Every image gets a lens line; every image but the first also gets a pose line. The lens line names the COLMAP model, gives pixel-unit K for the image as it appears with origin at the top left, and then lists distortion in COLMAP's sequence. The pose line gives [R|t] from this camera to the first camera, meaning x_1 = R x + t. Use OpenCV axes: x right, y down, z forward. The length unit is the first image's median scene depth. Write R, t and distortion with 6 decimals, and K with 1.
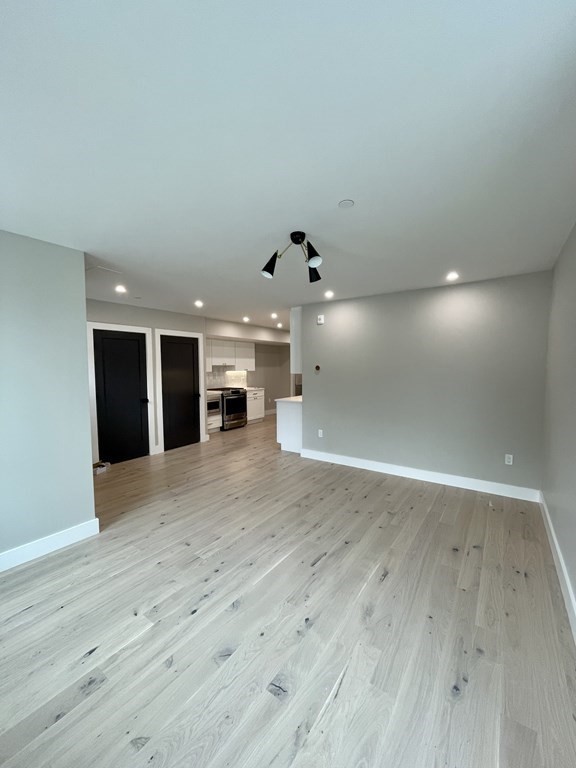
lens RADIAL K [[309.9, 0, 286.8], [0, 309.9, 385.4], [0, 0, 1]] dist [-0.002336, 0.000472]
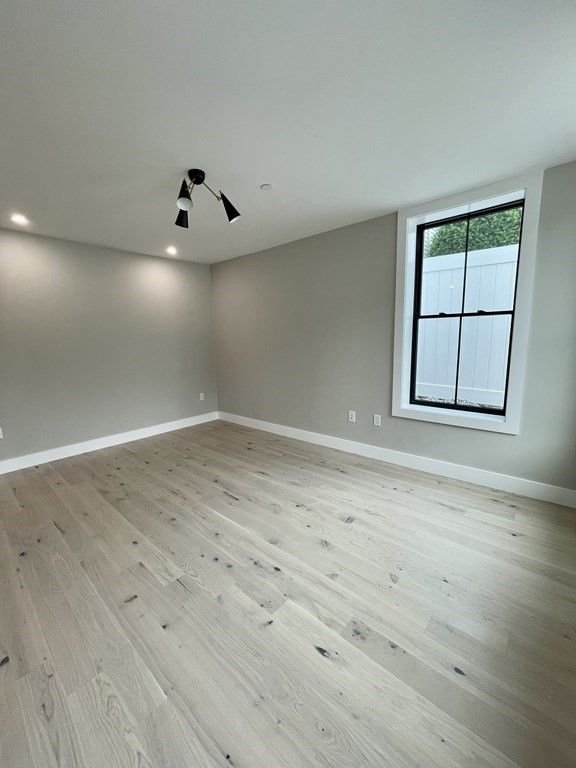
lens RADIAL K [[309.9, 0, 286.8], [0, 309.9, 385.4], [0, 0, 1]] dist [-0.002336, 0.000472]
pose [[0.112540, -0.152240, 0.981915, -0.910948], [0.081427, 0.986282, 0.143585, 0.026188], [-0.990305, 0.063796, 0.123393, 0.642358]]
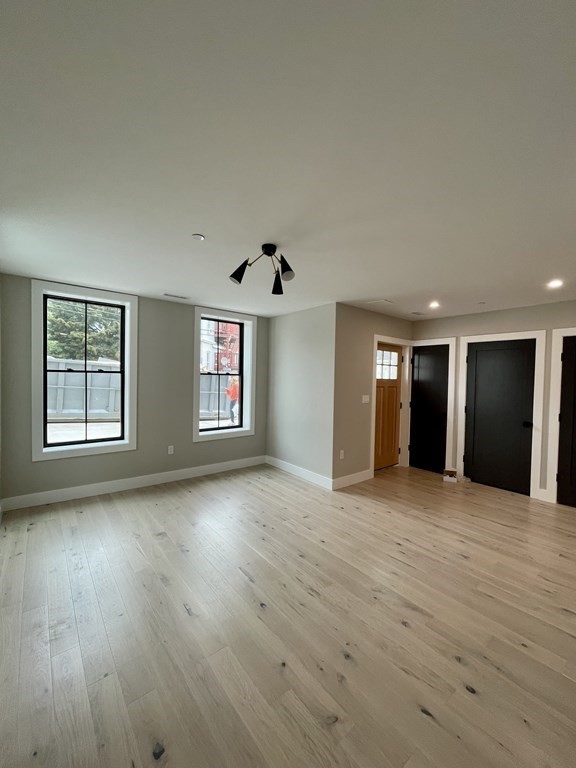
lens RADIAL K [[309.9, 0, 286.8], [0, 309.9, 385.4], [0, 0, 1]] dist [-0.002336, 0.000472]
pose [[-0.270772, 0.023875, -0.962347, 0.991077], [-0.077564, 0.995901, 0.046531, -0.081603], [0.959514, 0.087243, -0.267810, 1.336368]]
